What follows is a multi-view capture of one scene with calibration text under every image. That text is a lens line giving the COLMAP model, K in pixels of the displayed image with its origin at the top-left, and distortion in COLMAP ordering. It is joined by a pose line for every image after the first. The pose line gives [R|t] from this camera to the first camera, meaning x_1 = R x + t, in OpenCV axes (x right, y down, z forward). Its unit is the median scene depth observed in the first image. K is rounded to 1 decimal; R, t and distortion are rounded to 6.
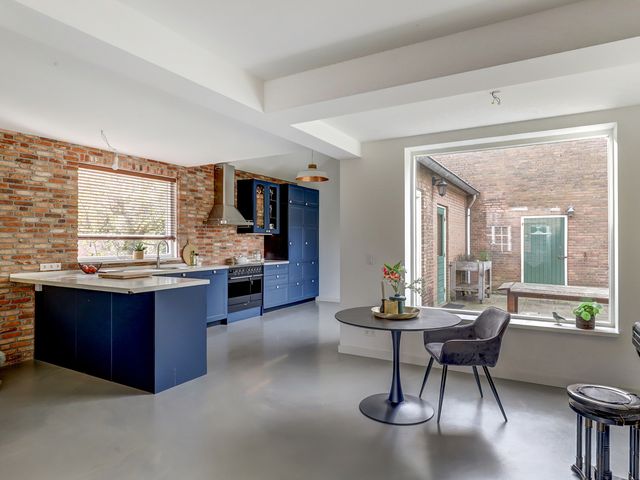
lens RADIAL K [[394.8, 0, 318.6], [0, 394.8, 236.6], [0, 0, 1]] dist [0.001688, 0.000893]
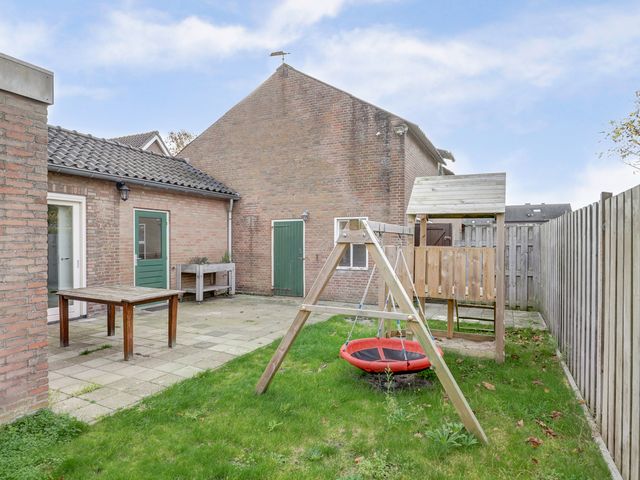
lens RADIAL K [[394.8, 0, 318.6], [0, 394.8, 236.6], [0, 0, 1]] dist [0.001688, 0.000893]
pose [[0.997961, -0.001816, 0.063807, 0.791706], [0.002074, 0.999990, -0.003963, -0.004062], [-0.063799, 0.004087, 0.997954, -0.062956]]
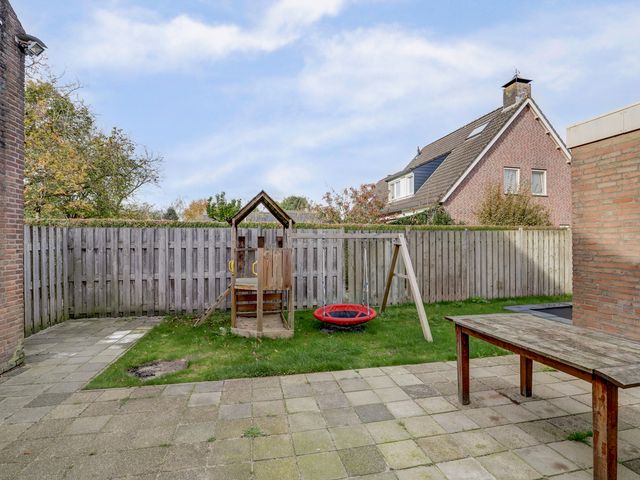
lens RADIAL K [[331.7, 0, 324.3], [0, 331.7, 242.1], [0, 0, 1]] dist [-0.016561, 0.000262]
pose [[-0.668599, -0.000303, 0.743623, 0.361281], [-0.007355, 0.999954, -0.006205, 0.000692], [-0.743587, -0.009619, -0.668570, 1.139665]]
